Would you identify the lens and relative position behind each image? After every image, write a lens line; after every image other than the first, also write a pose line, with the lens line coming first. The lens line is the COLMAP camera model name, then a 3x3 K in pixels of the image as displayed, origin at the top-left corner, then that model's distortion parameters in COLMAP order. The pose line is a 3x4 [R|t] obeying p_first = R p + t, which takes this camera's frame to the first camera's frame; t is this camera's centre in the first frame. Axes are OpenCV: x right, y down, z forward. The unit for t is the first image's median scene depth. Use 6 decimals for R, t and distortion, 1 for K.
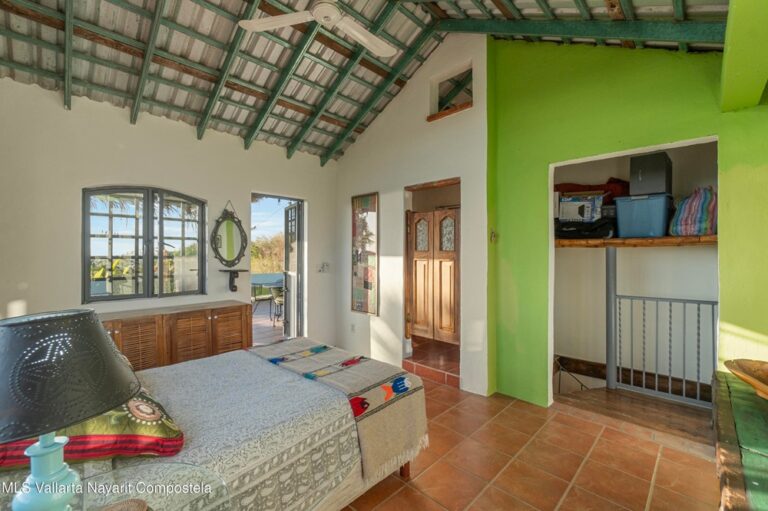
lens RADIAL K [[331.5, 0, 378.9], [0, 331.5, 248.6], [0, 0, 1]] dist [-0.009040, 0.001124]
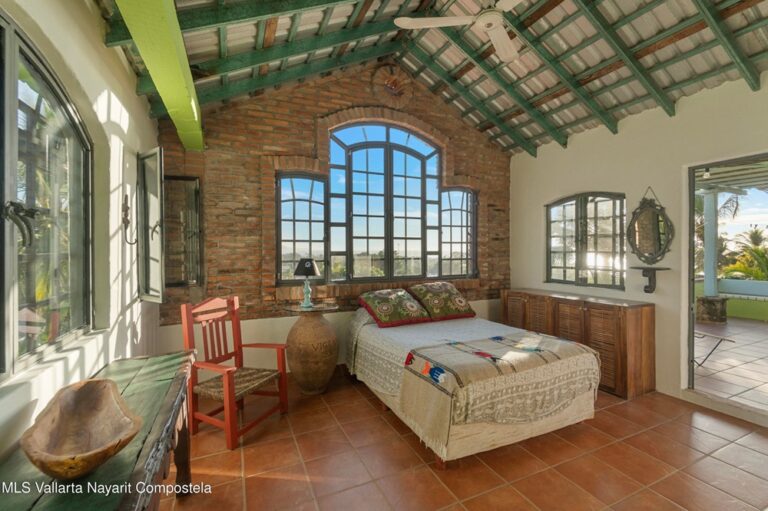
lens RADIAL K [[331.5, 0, 380.1], [0, 331.5, 256.2], [0, 0, 1]] dist [-0.009040, 0.001124]
pose [[-0.366118, 0.021635, -0.930317, 0.692153], [0.014654, 0.999740, 0.017482, 0.011585], [0.930453, -0.007232, -0.366340, 0.768156]]
